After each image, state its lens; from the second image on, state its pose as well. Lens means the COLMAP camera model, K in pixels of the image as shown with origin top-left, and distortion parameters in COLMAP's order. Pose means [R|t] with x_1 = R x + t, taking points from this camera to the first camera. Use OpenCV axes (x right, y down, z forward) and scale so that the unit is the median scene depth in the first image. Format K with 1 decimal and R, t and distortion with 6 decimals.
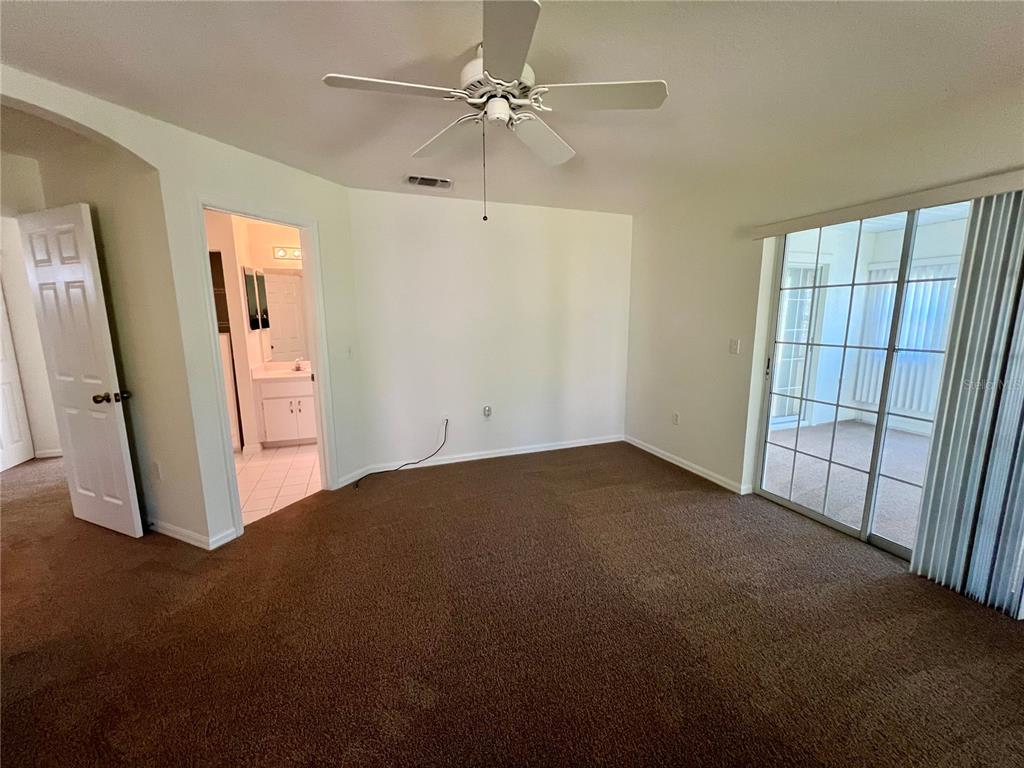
lens RADIAL K [[409.0, 0, 512.0], [0, 409.0, 384.0], [0, 0, 1]] dist [-0.000649, 0.000275]
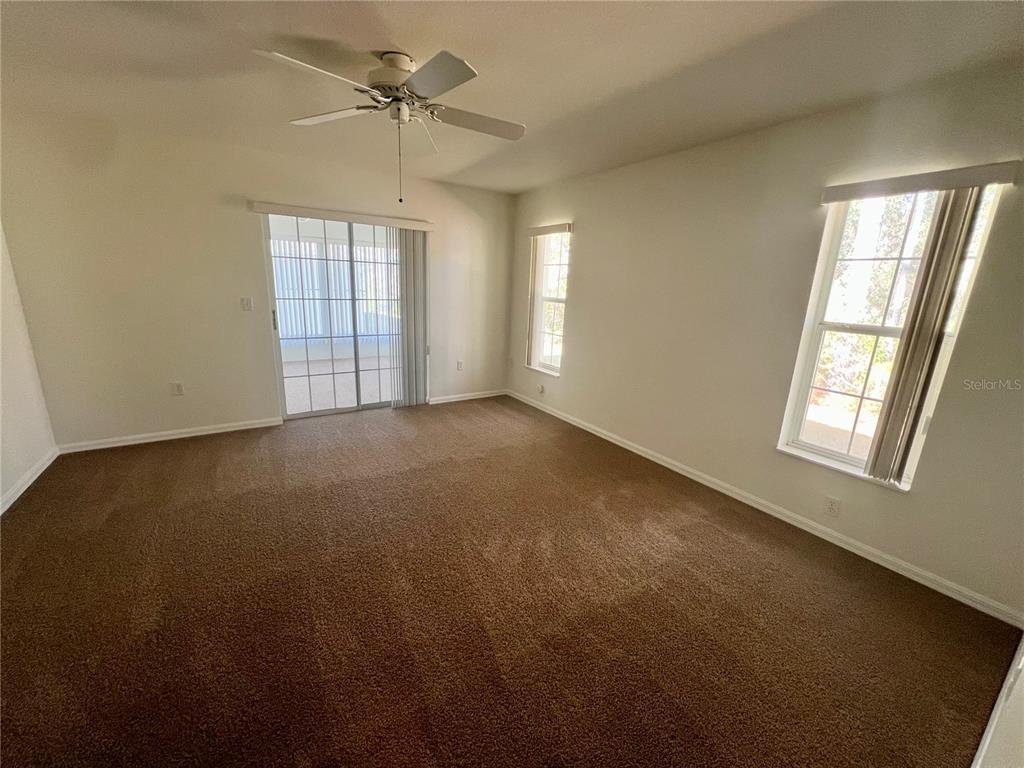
lens RADIAL K [[409.0, 0, 512.0], [0, 409.0, 384.0], [0, 0, 1]] dist [-0.000649, 0.000275]
pose [[-0.206706, -0.240044, 0.948500, -0.750801], [0.123540, 0.955274, 0.268682, -0.097223], [-0.970572, 0.172716, -0.167806, 0.514589]]
